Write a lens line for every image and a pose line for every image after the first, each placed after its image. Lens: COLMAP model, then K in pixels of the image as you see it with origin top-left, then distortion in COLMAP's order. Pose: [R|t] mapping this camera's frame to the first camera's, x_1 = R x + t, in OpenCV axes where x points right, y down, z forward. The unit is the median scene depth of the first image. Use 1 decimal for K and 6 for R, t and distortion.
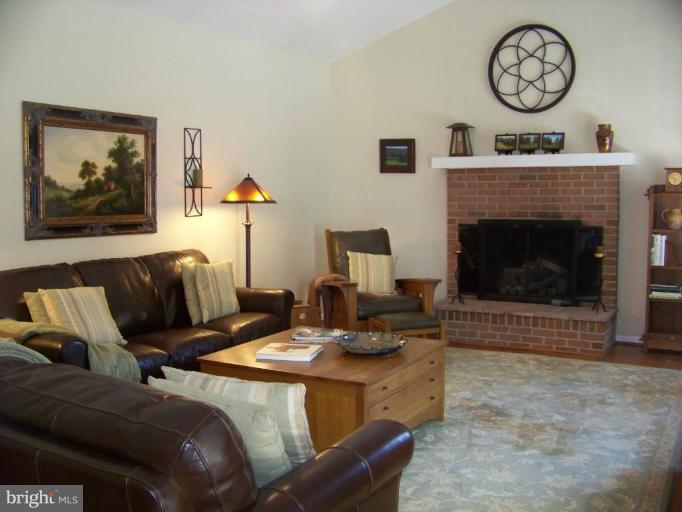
lens RADIAL K [[712.4, 0, 341.0], [0, 712.4, 256.0], [0, 0, 1]] dist [-0.240116, 0.273511]
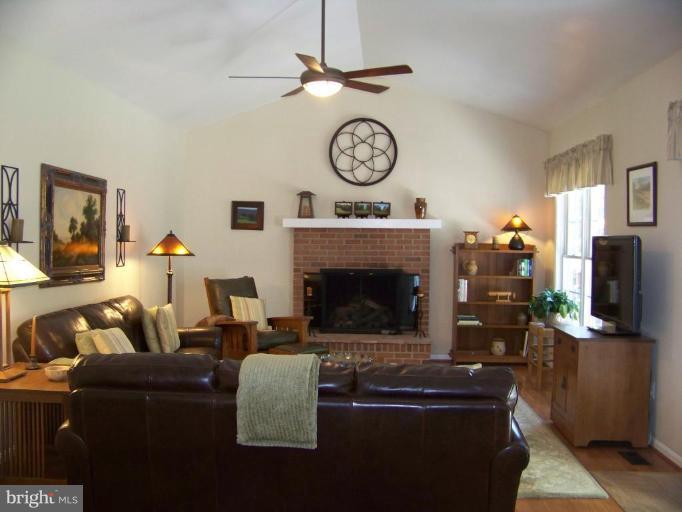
lens RADIAL K [[712.4, 0, 341.0], [0, 712.4, 256.0], [0, 0, 1]] dist [-0.240116, 0.273511]
pose [[0.888348, 0.008268, 0.459096, -0.375272], [0.021037, 0.998055, -0.058681, 0.000424], [-0.458688, 0.061787, 0.886447, -0.146439]]
